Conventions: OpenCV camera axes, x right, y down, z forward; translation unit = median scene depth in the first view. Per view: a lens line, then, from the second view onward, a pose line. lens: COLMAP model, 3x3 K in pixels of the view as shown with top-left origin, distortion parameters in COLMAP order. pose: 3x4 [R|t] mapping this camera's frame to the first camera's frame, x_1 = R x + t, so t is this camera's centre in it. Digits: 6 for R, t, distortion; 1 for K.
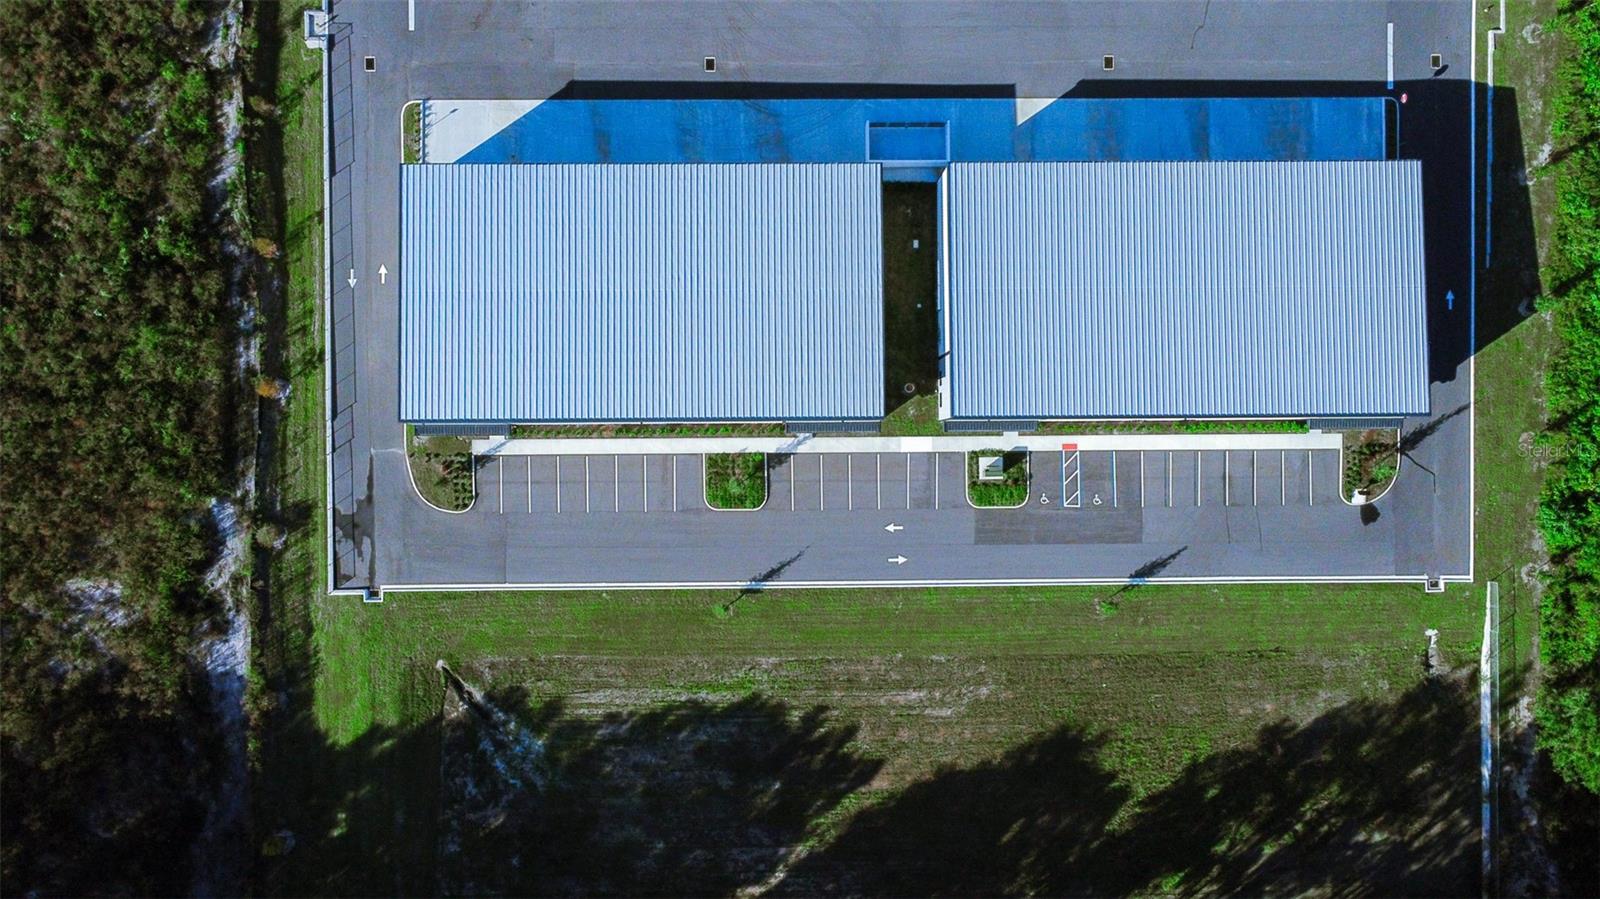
lens RADIAL K [[1203.7, 0, 800.0], [0, 1203.7, 449.5], [0, 0, 1]] dist [0.008771, -0.004711]
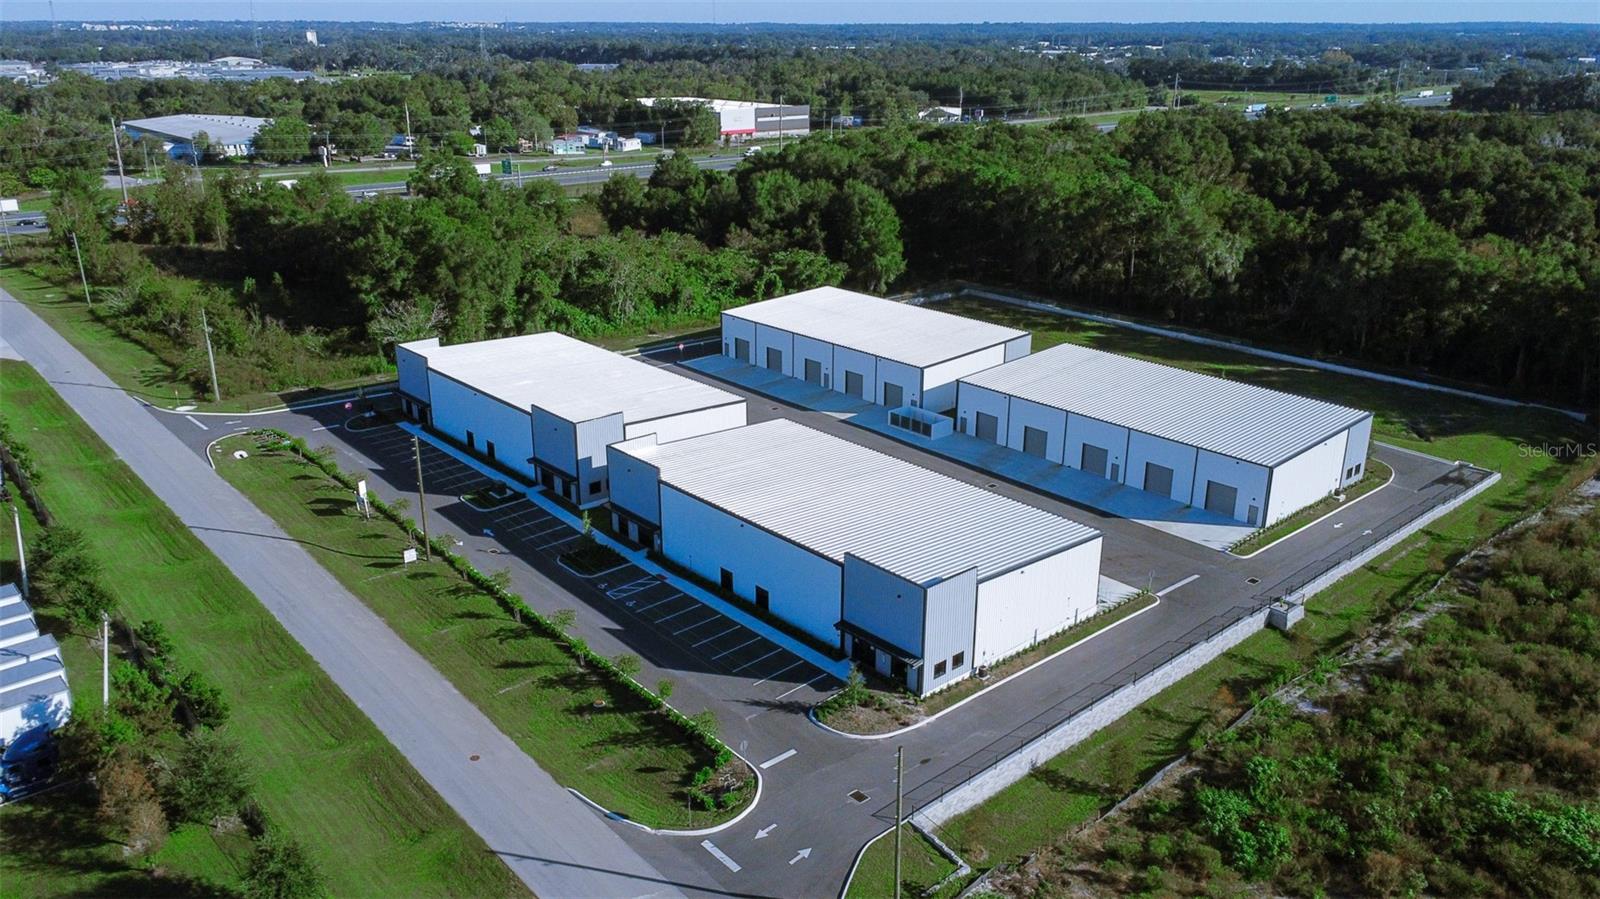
lens RADIAL K [[1203.7, 0, 800.0], [0, 1203.7, 449.5], [0, 0, 1]] dist [0.008771, -0.004711]
pose [[-0.662223, -0.271194, 0.698509, -0.777337], [0.749023, -0.213963, 0.627044, -1.209194], [-0.020595, 0.938442, 0.344822, 0.553652]]
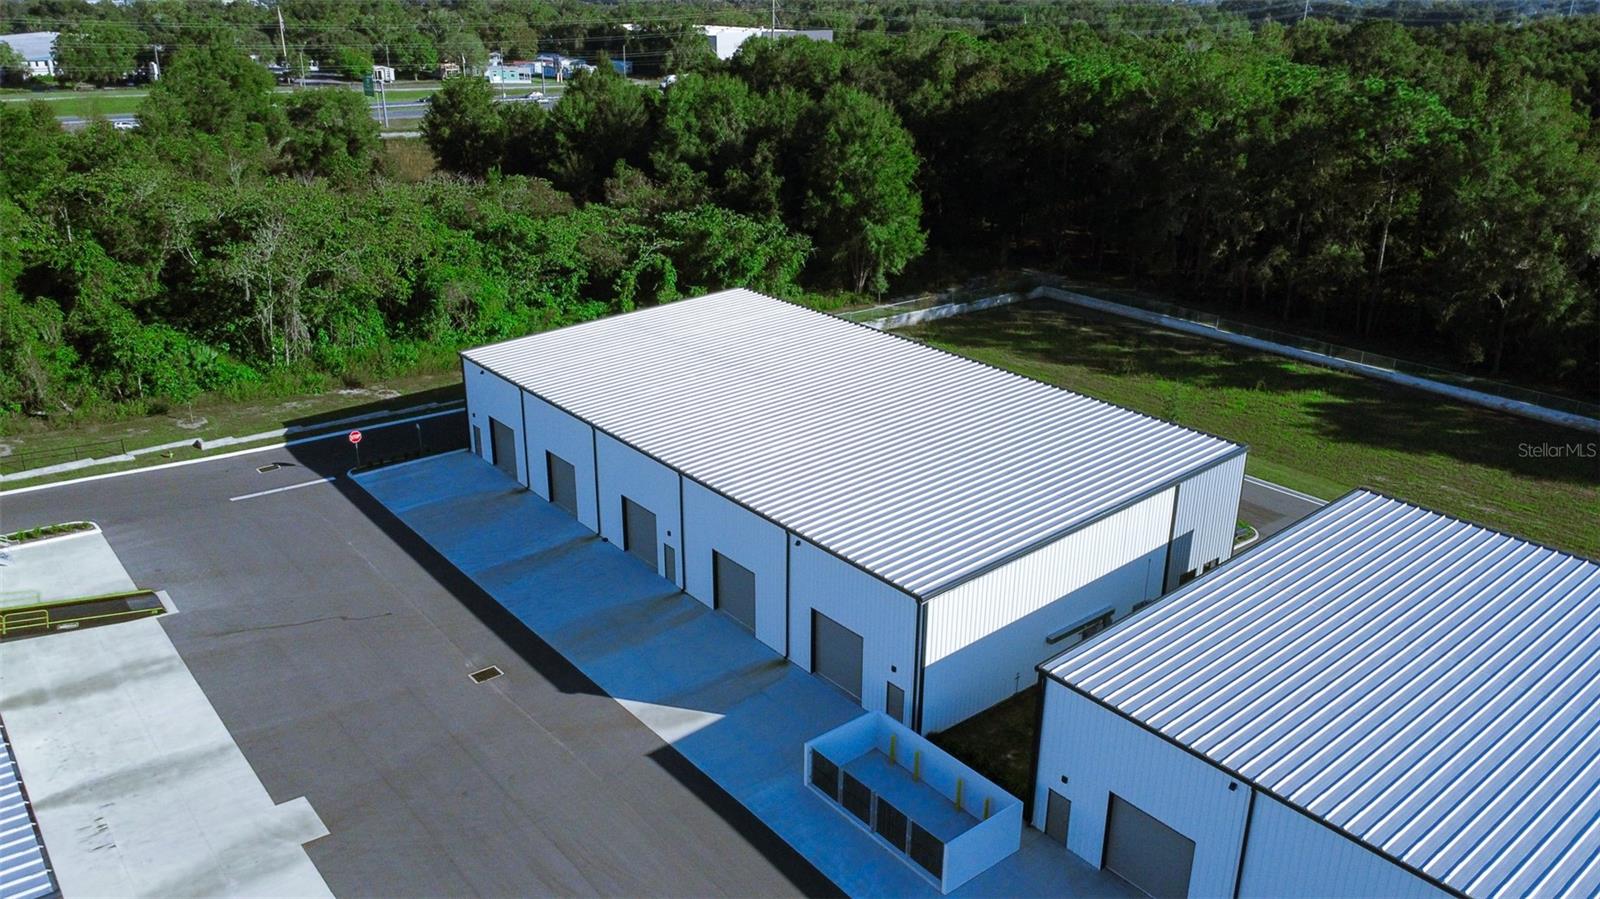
lens RADIAL K [[1203.7, 0, 800.0], [0, 1203.7, 449.5], [0, 0, 1]] dist [0.008771, -0.004711]
pose [[-0.628076, -0.304433, 0.716129, -0.139626], [0.777727, -0.215204, 0.590616, -0.489749], [-0.025690, 0.927905, 0.371931, 0.736857]]
